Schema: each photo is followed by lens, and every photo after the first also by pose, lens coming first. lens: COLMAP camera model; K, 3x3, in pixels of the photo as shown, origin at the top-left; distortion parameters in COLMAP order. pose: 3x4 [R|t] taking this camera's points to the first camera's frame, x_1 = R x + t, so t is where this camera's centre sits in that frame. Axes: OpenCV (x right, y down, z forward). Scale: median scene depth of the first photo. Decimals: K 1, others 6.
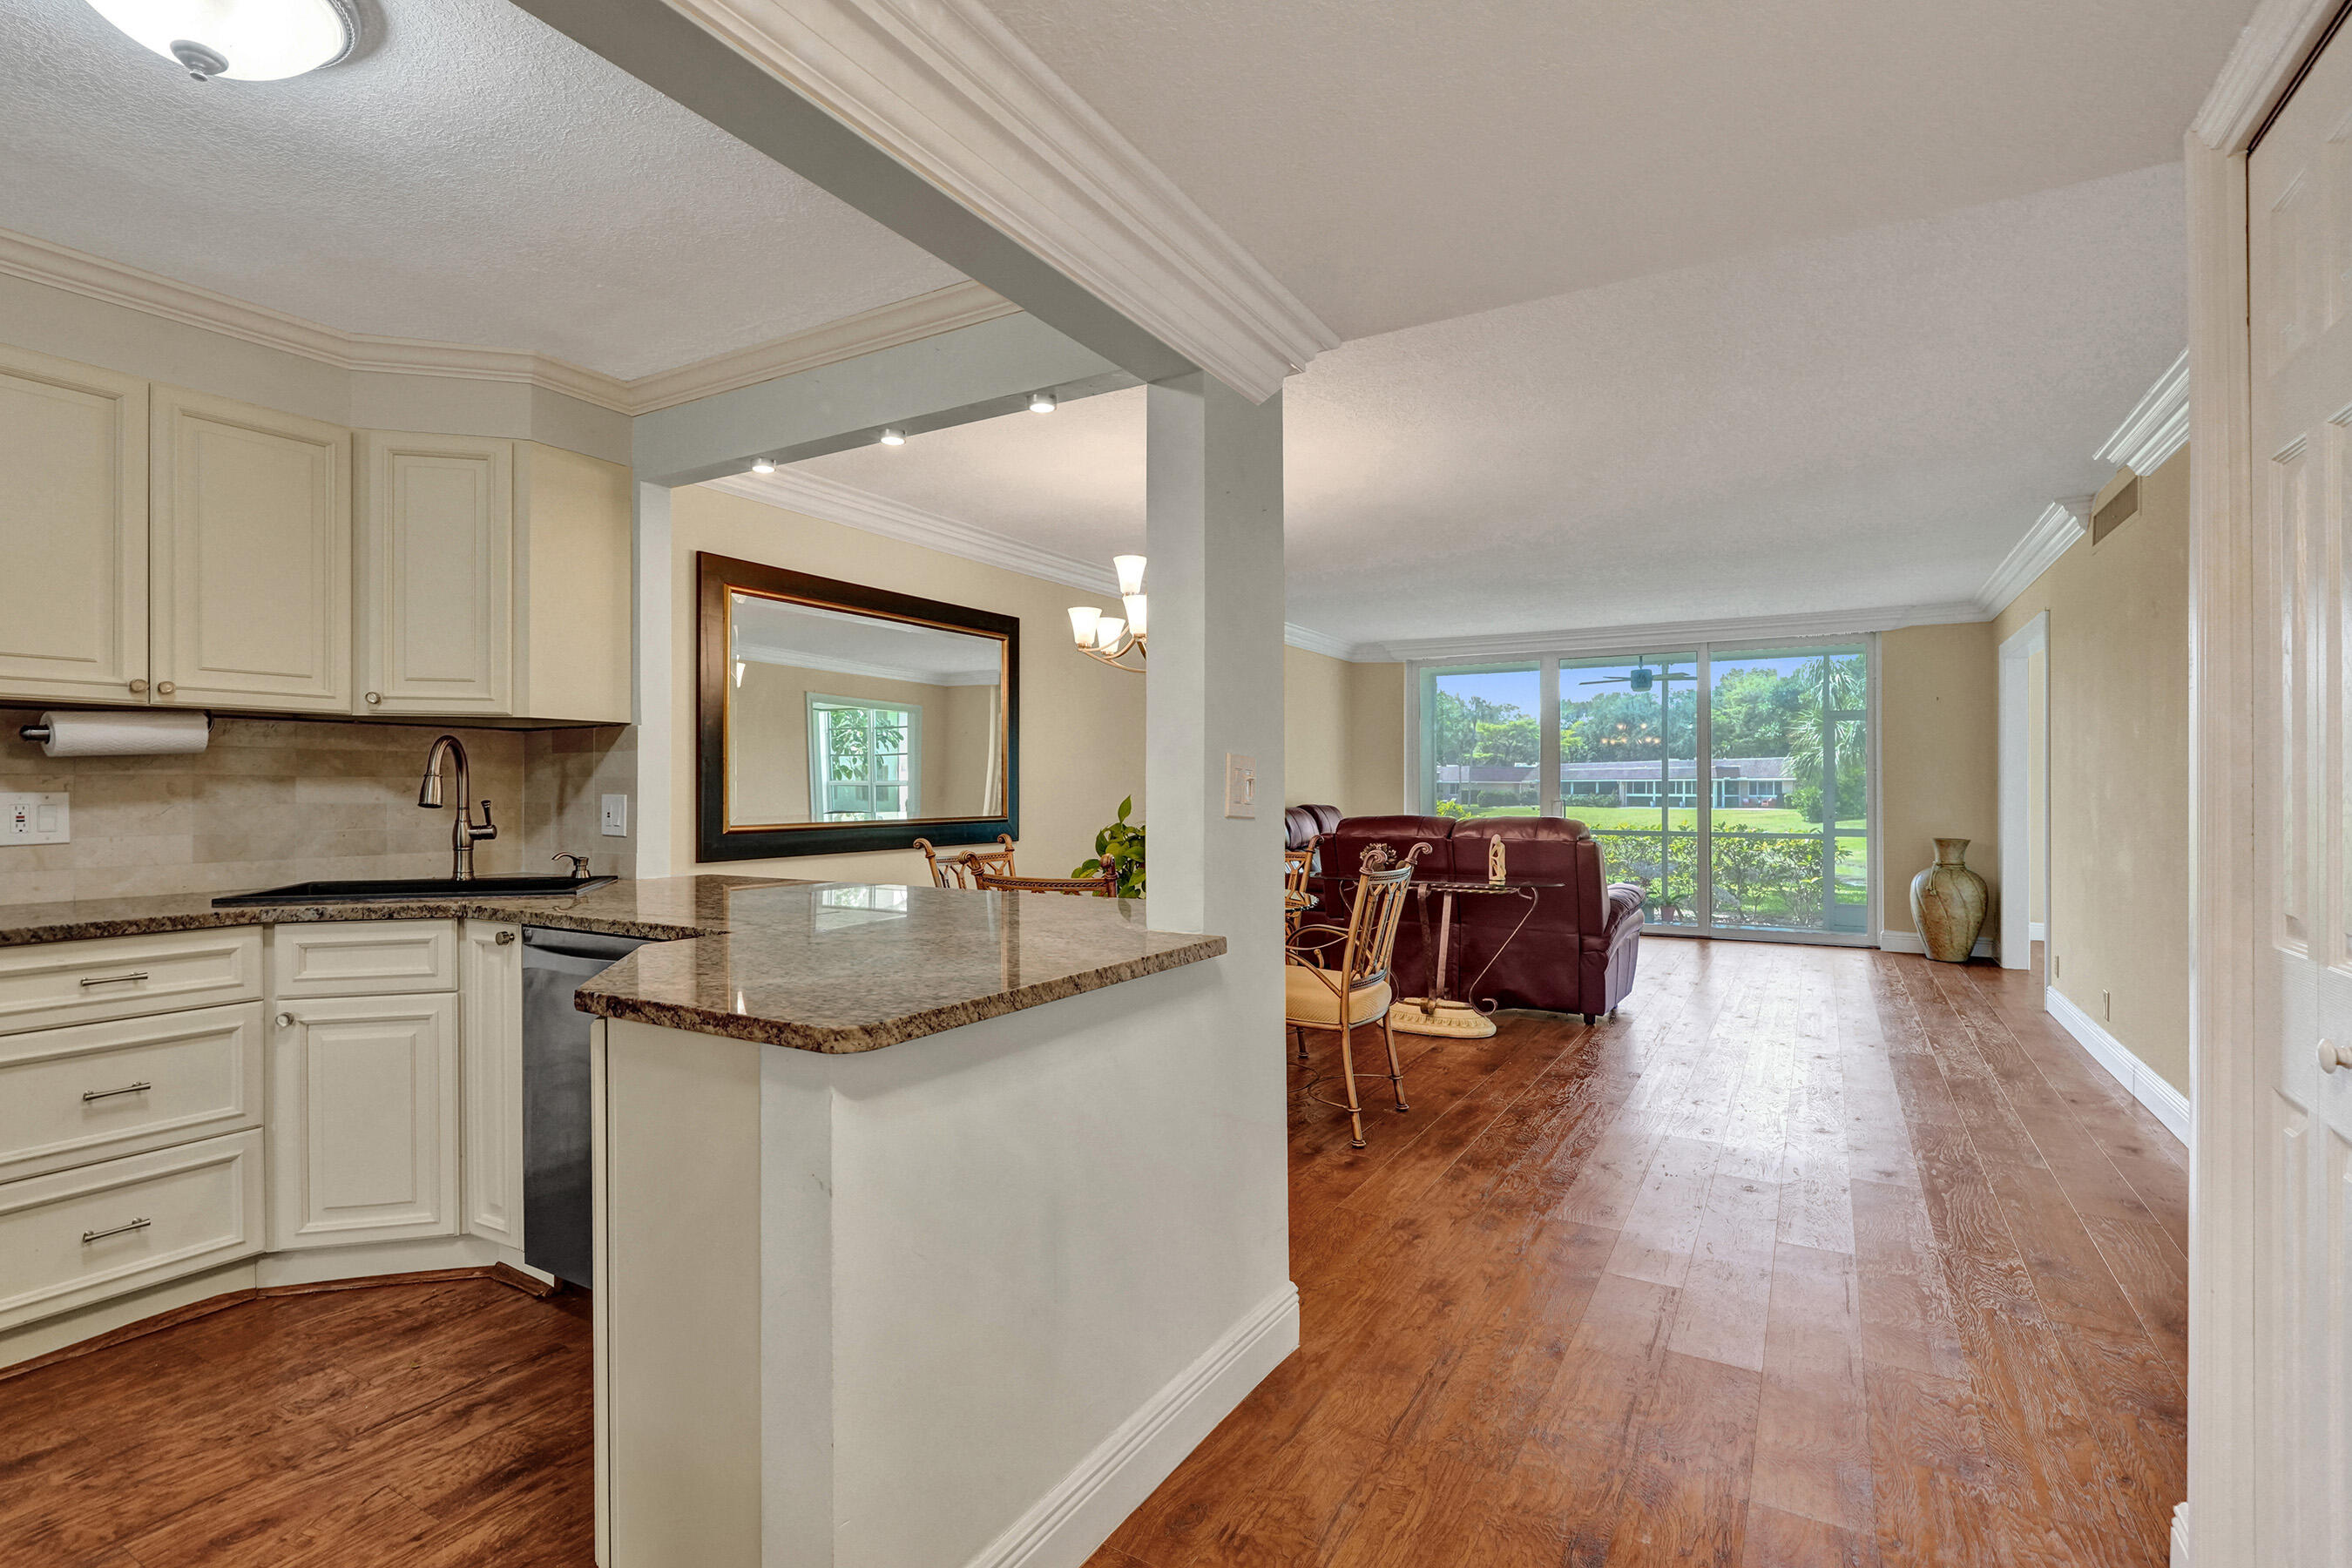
lens RADIAL K [[1098.3, 0, 1177.4], [0, 1098.3, 785.7], [0, 0, 1]] dist [-0.038925, 0.002930]
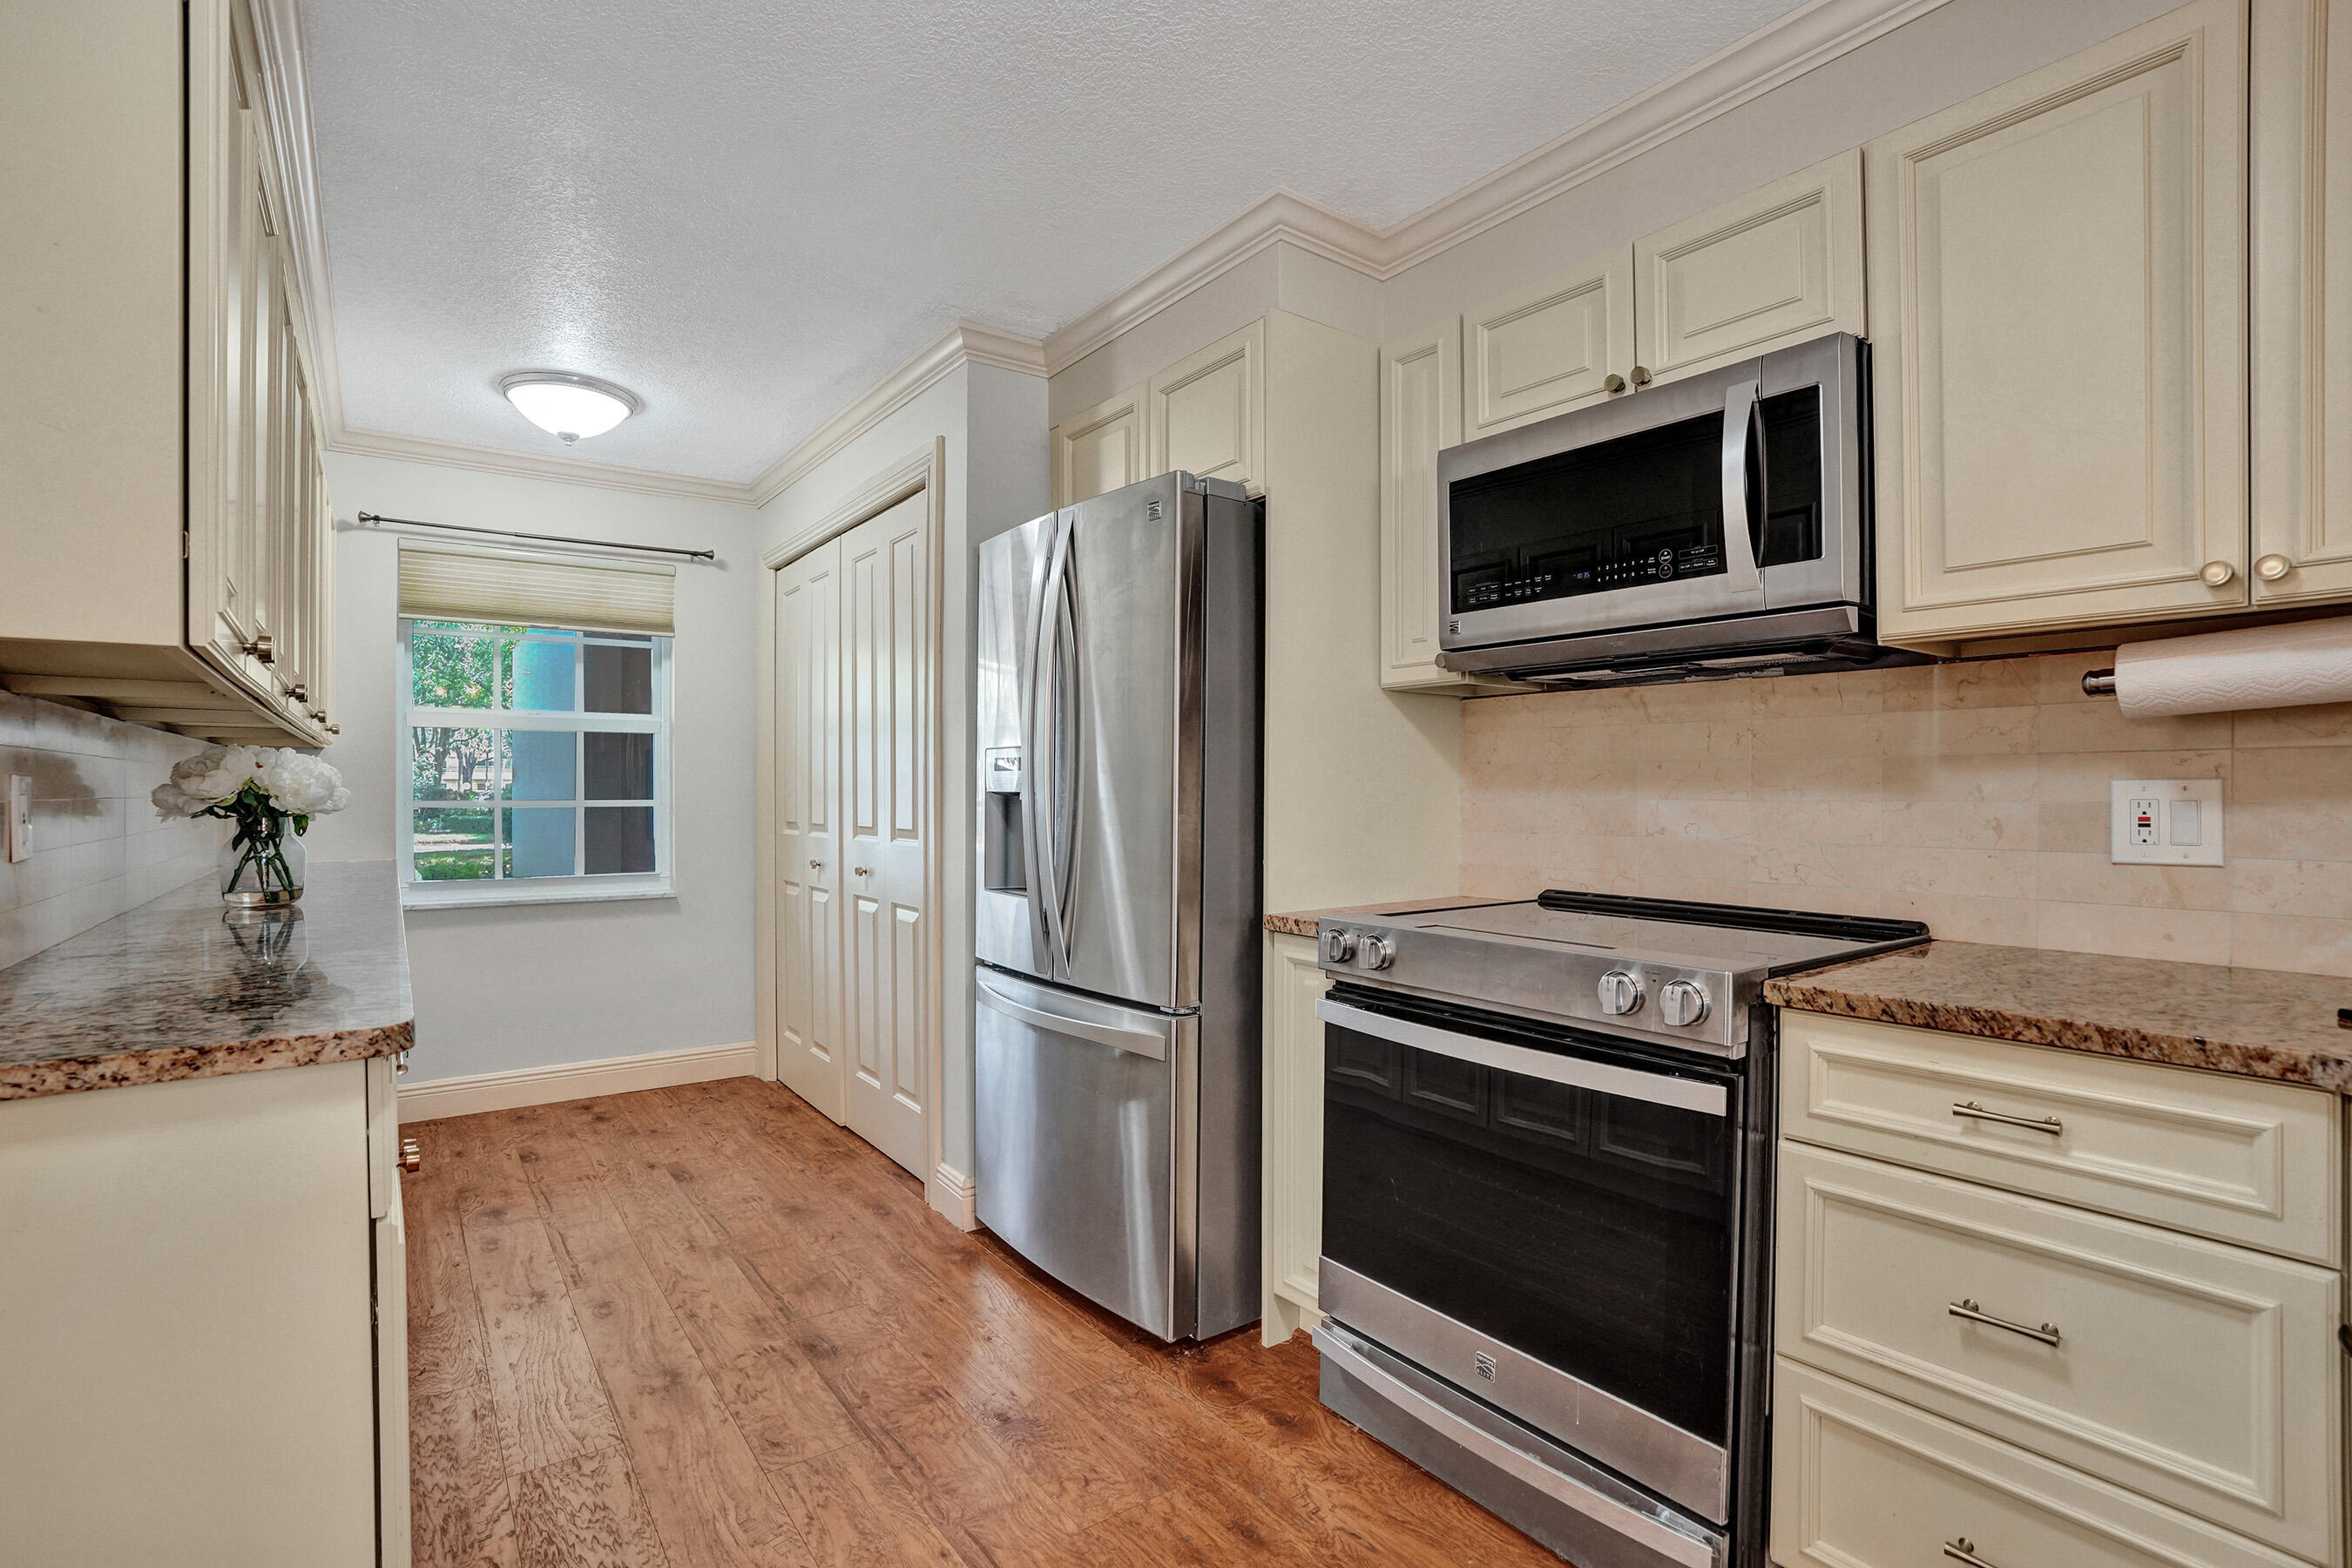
lens RADIAL K [[1098.3, 0, 1177.5], [0, 1098.3, 795.6], [0, 0, 1]] dist [-0.038925, 0.002930]
pose [[-0.398329, 0.002696, -0.917239, -0.293506], [0.004090, 0.999991, 0.001163, 0.012710], [0.917234, -0.003289, -0.398336, 0.733752]]
